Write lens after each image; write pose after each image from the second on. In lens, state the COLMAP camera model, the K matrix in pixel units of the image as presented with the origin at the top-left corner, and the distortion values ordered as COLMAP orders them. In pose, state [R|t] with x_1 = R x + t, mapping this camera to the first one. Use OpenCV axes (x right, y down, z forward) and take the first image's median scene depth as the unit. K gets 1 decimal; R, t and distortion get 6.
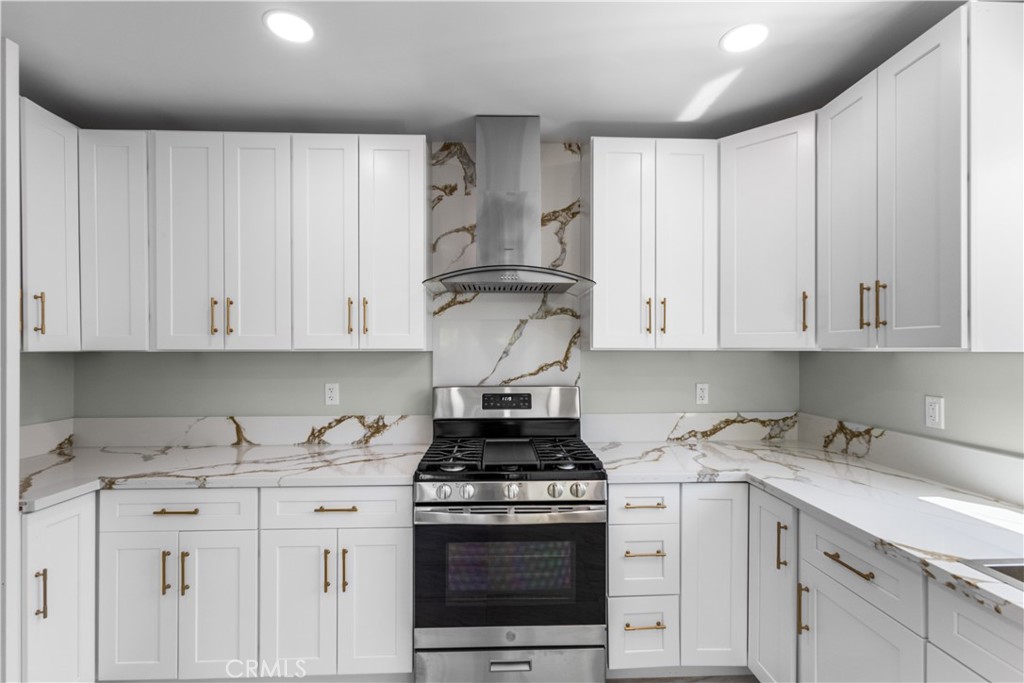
lens RADIAL K [[473.3, 0, 507.2], [0, 473.3, 348.3], [0, 0, 1]] dist [0.002245, 0.001588]
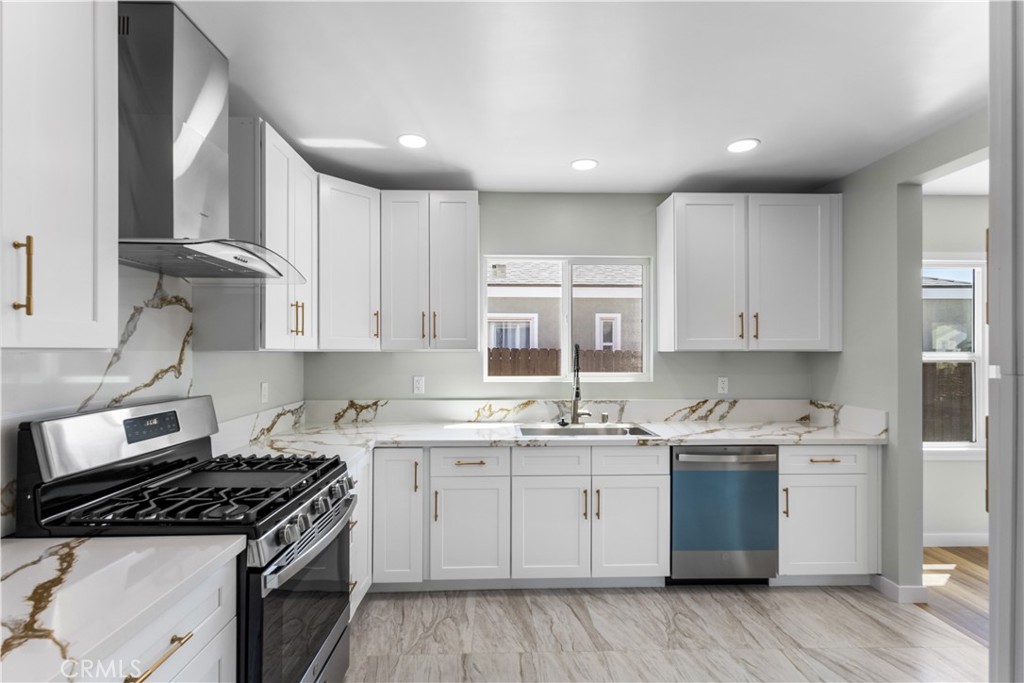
lens RADIAL K [[473.3, 0, 520.2], [0, 473.3, 345.6], [0, 0, 1]] dist [0.002245, 0.001588]
pose [[-0.003699, 0.009639, 0.999947, -0.672240], [-0.003693, 0.999947, -0.009653, 0.000136], [-0.999986, -0.003728, -0.003664, 0.456369]]
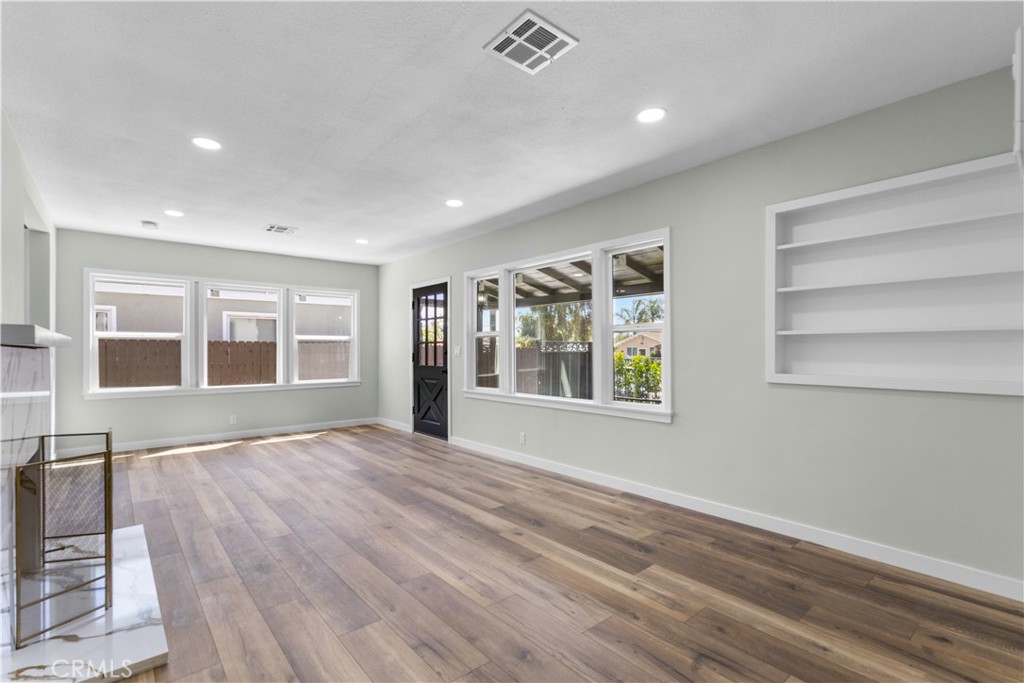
lens RADIAL K [[473.3, 0, 508.1], [0, 473.3, 341.3], [0, 0, 1]] dist [0.002245, 0.001588]
pose [[-0.614907, 0.017932, 0.788396, -2.146497], [0.003183, 0.999790, -0.020257, 0.097226], [-0.788593, -0.009946, -0.614835, -0.729549]]
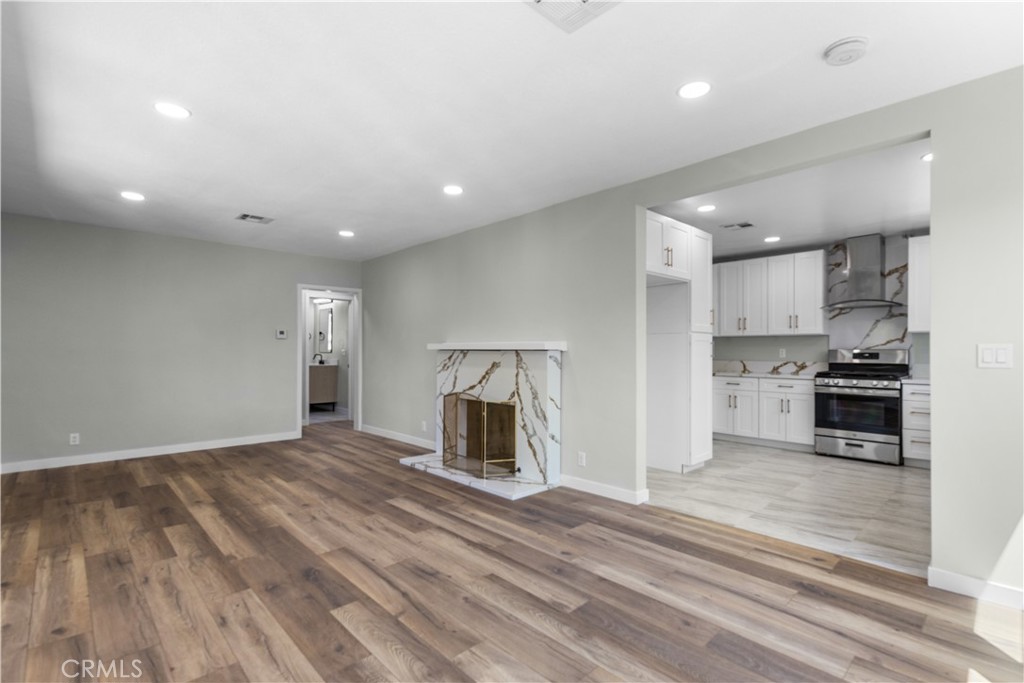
lens RADIAL K [[473.3, 0, 513.1], [0, 473.3, 346.7], [0, 0, 1]] dist [0.002245, 0.001588]
pose [[0.666038, -0.003090, -0.745911, 0.557327], [-0.002837, 0.999974, -0.006676, 0.085221], [0.745912, 0.006563, 0.666012, -1.751276]]
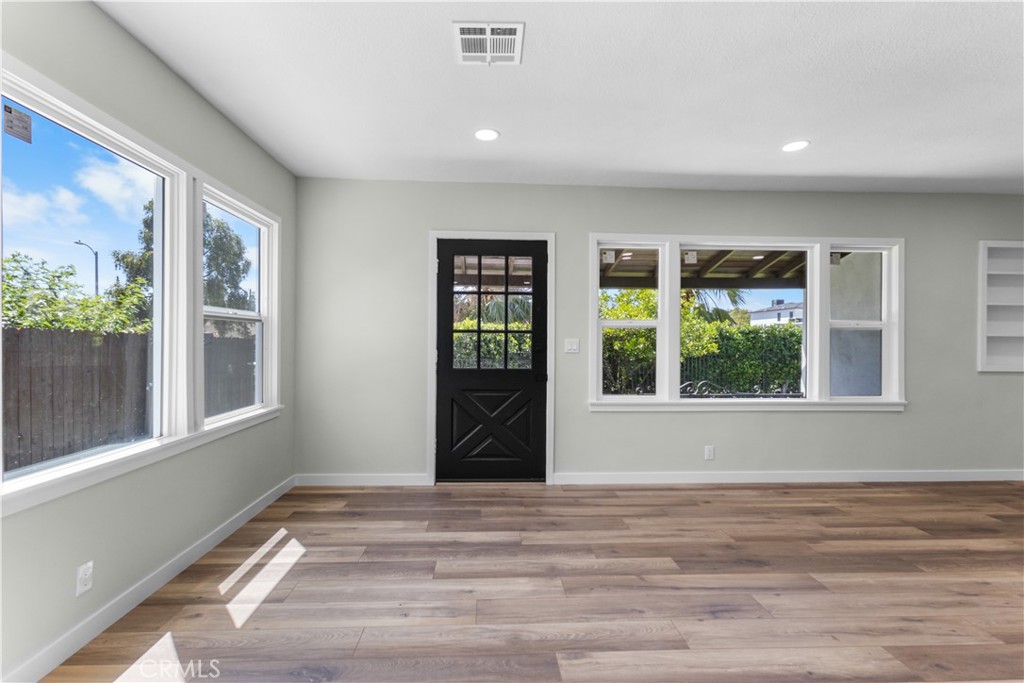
lens RADIAL K [[473.3, 0, 508.0], [0, 473.3, 345.3], [0, 0, 1]] dist [0.002245, 0.001588]
pose [[-0.999901, -0.003665, -0.013614, 0.068422], [-0.003720, 0.999985, 0.004031, 0.088218], [0.013599, 0.004081, -0.999899, -0.383138]]
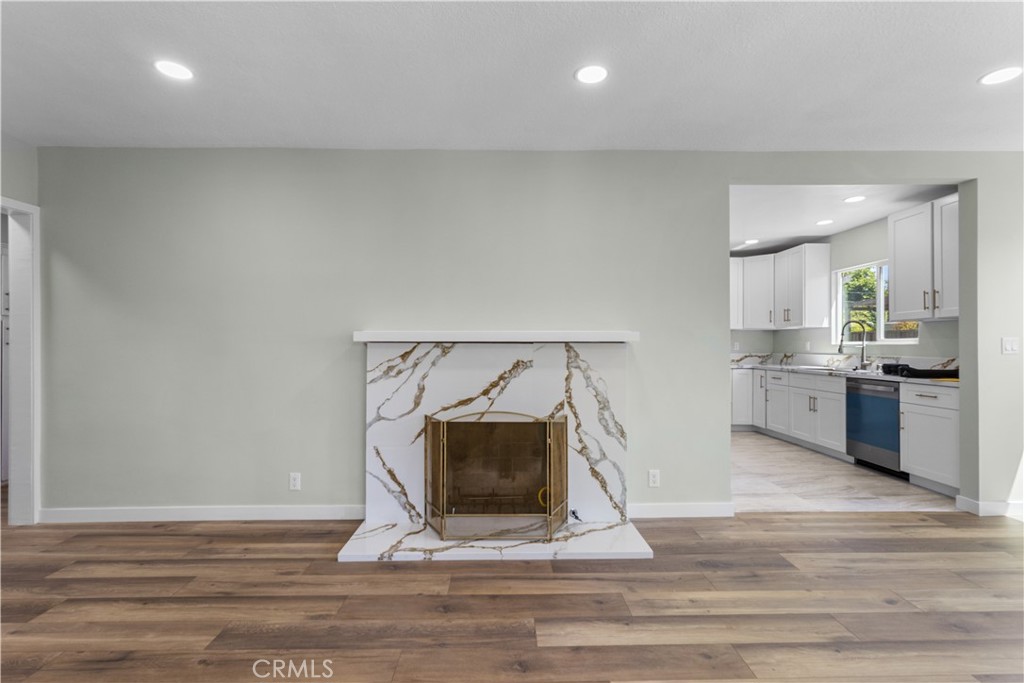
lens RADIAL K [[473.3, 0, 512.6], [0, 473.3, 342.8], [0, 0, 1]] dist [0.002245, 0.001588]
pose [[0.999912, 0.000720, -0.013266, -0.867138], [-0.000765, 0.999994, -0.003413, 0.091688], [0.013263, 0.003423, 0.999906, -1.796287]]
